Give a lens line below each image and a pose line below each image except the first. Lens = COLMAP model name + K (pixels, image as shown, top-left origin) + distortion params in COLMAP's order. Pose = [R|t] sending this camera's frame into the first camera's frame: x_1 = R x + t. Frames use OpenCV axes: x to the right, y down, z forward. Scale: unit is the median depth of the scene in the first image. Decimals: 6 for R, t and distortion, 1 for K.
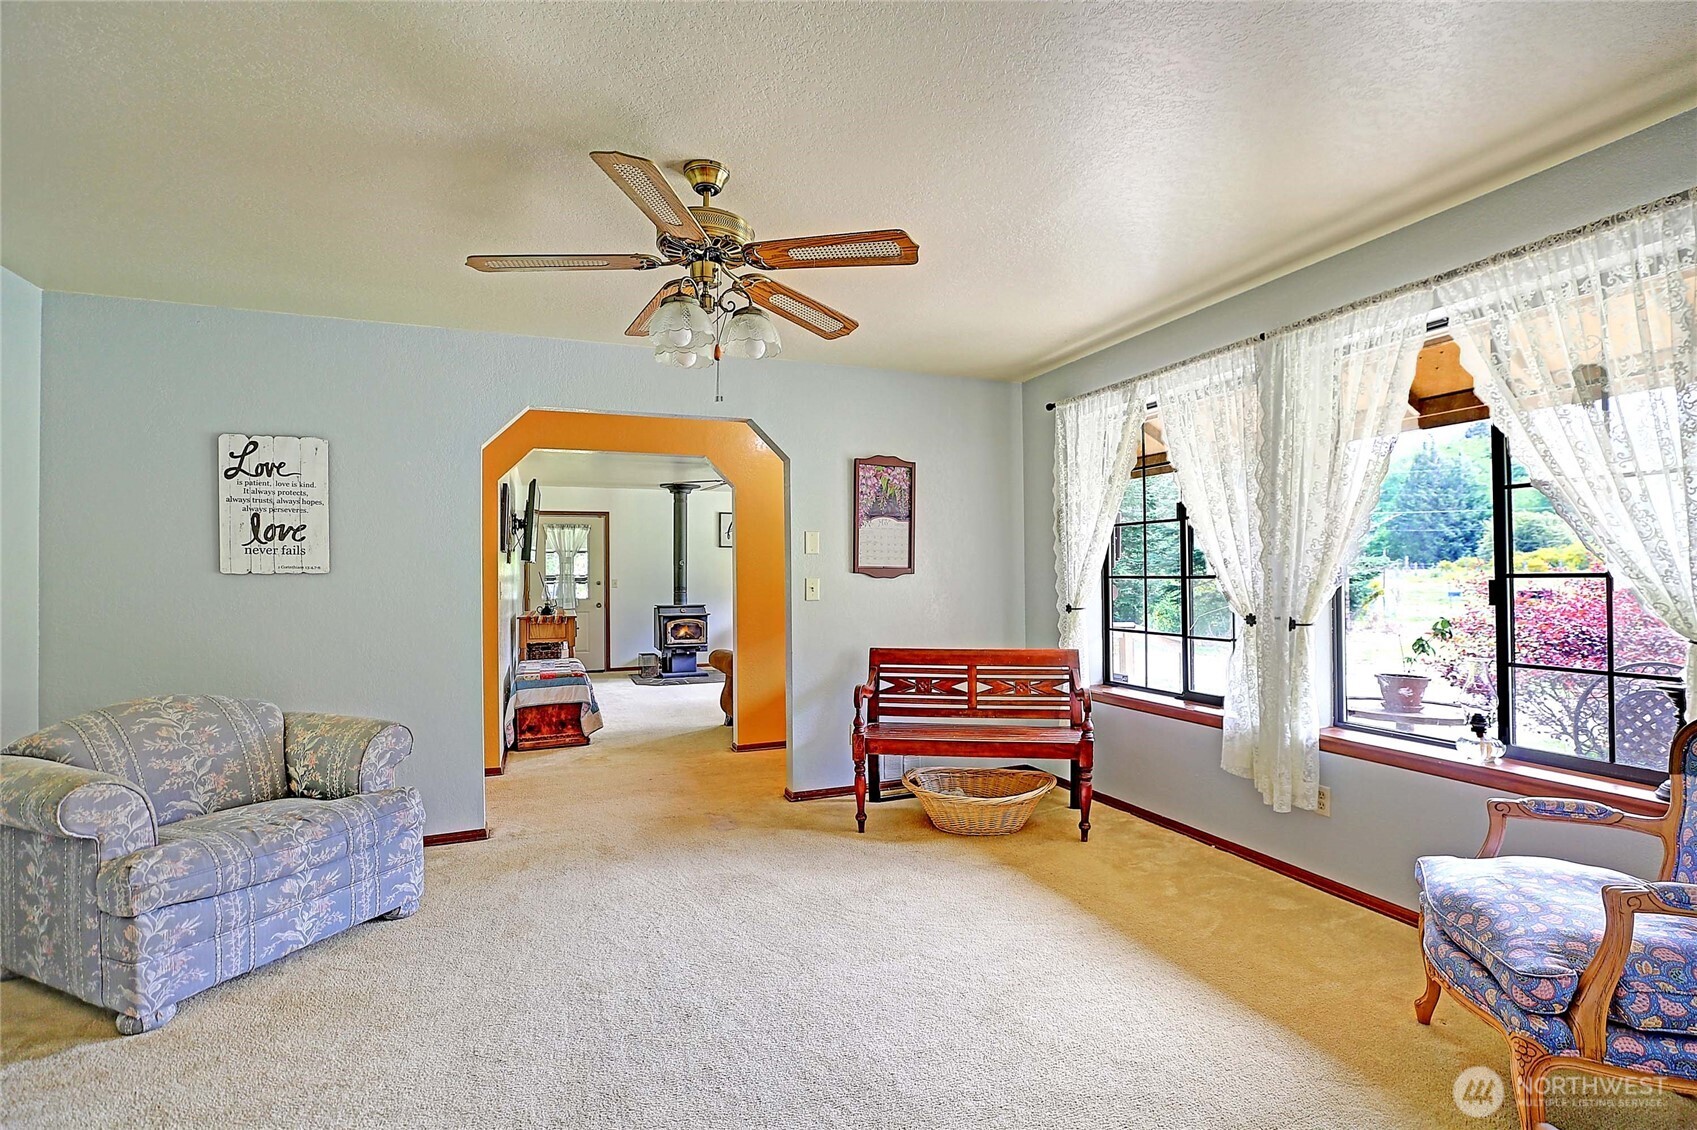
lens RADIAL K [[780.5, 0, 849.2], [0, 780.5, 567.6], [0, 0, 1]] dist [-0.009965, 0.000678]
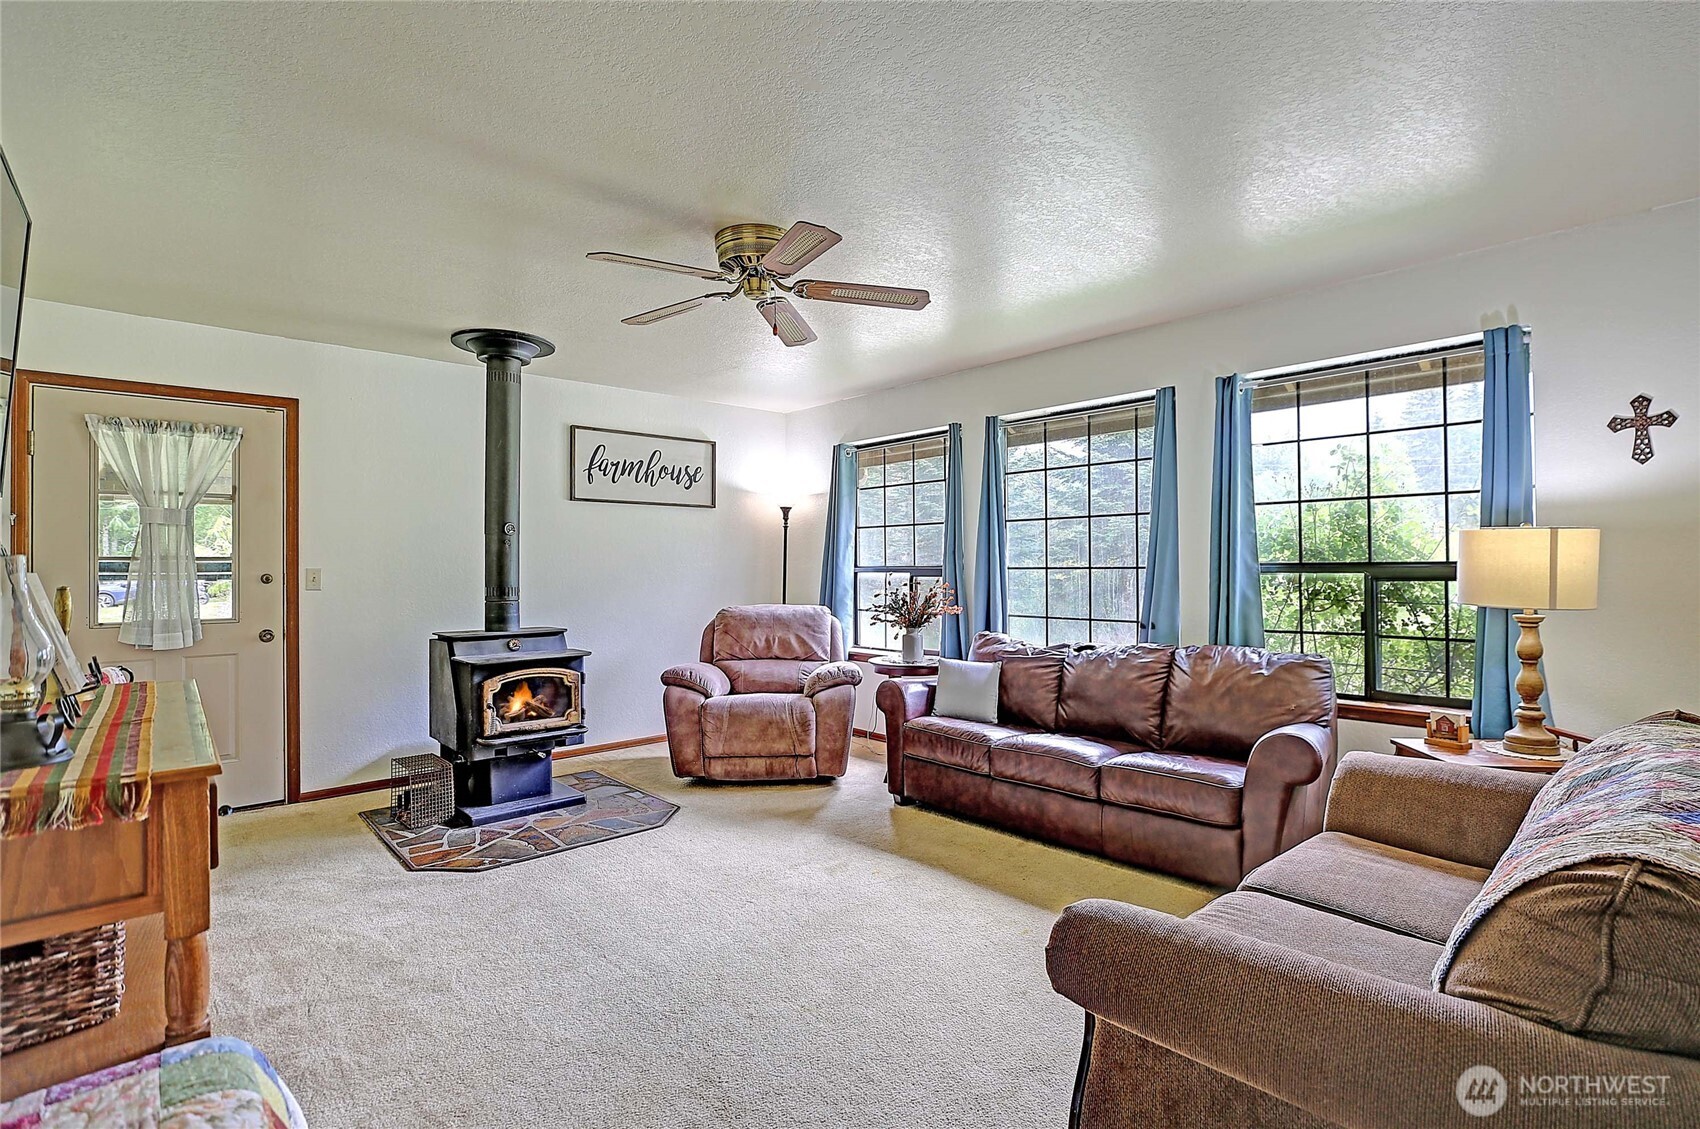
lens RADIAL K [[781.5, 0, 850.7], [0, 781.5, 557.9], [0, 0, 1]] dist [-0.014276, 0.000873]
pose [[0.931502, 0.007133, 0.363667, -0.451640], [-0.007080, 0.999974, -0.001480, 0.019322], [-0.363668, -0.001196, 0.931528, 1.265824]]
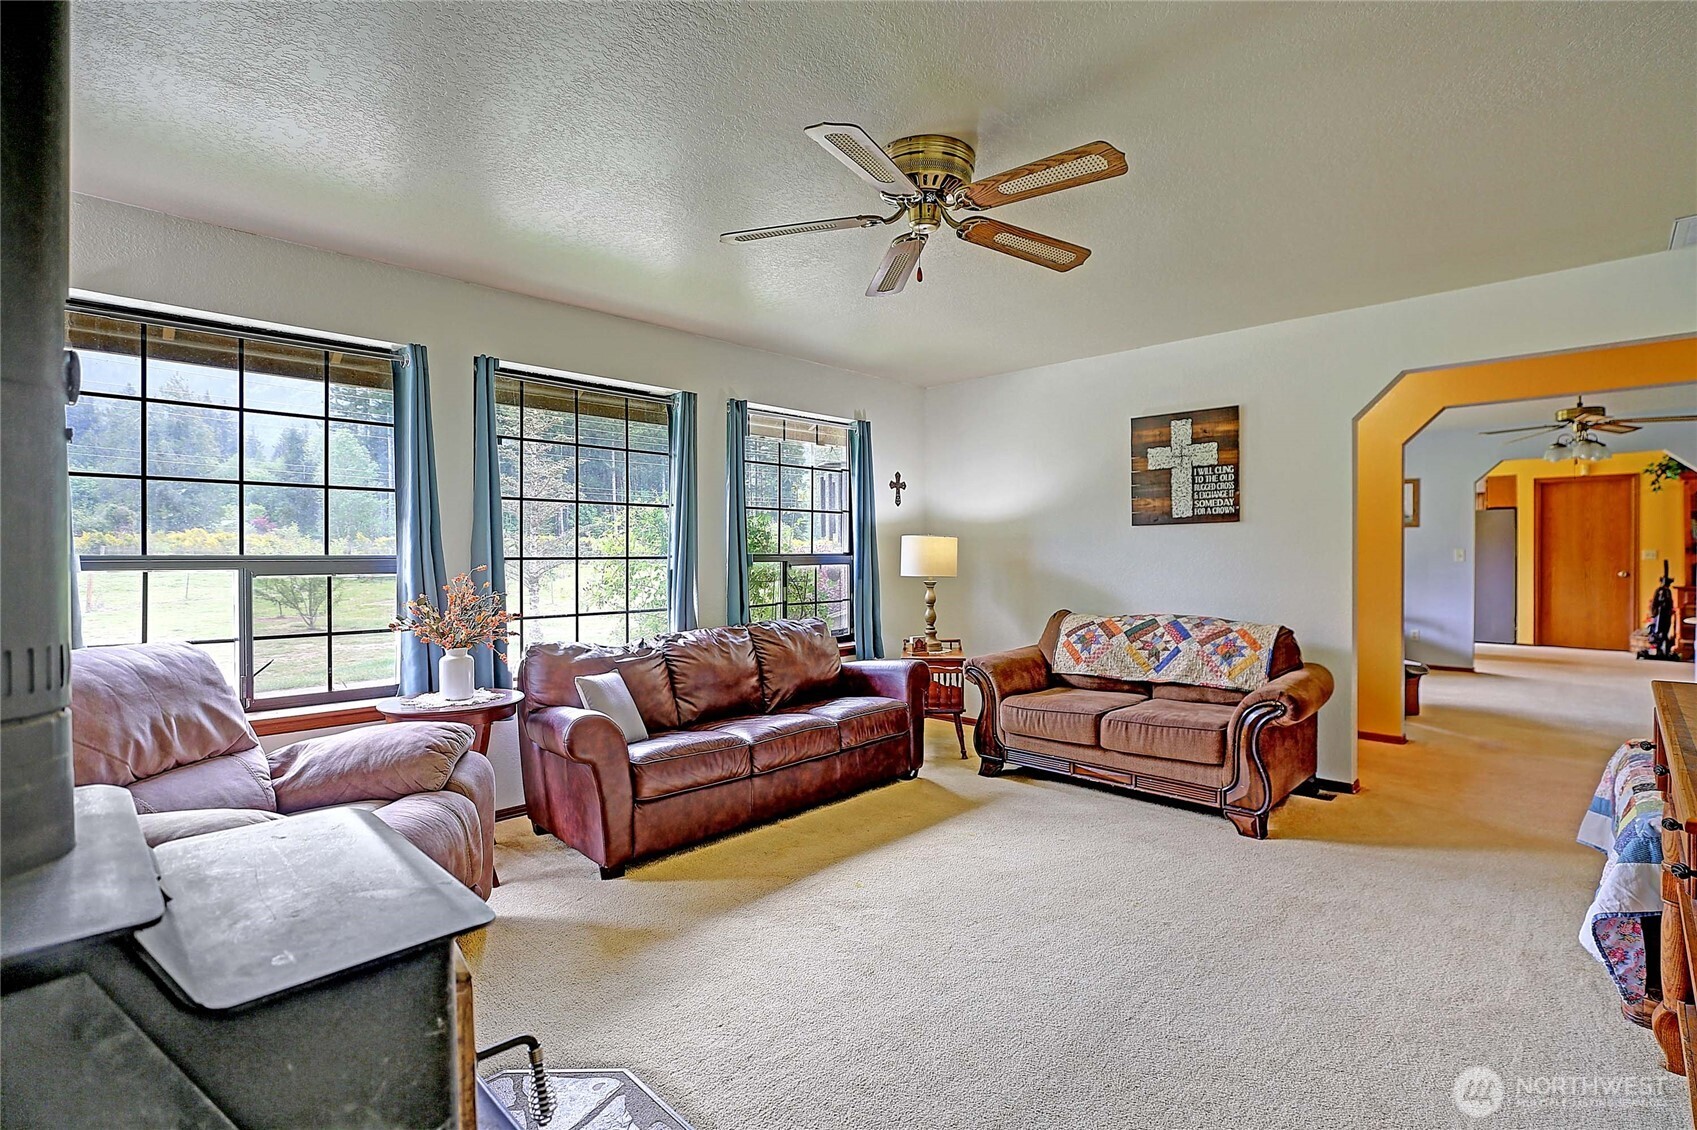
lens RADIAL K [[780.2, 0, 849.2], [0, 780.2, 558.4], [0, 0, 1]] dist [-0.014276, 0.000873]
pose [[-0.405366, 0.004628, 0.914143, -0.754311], [-0.005859, 0.999953, -0.007660, 0.033307], [-0.914136, -0.008461, -0.405320, 2.155775]]
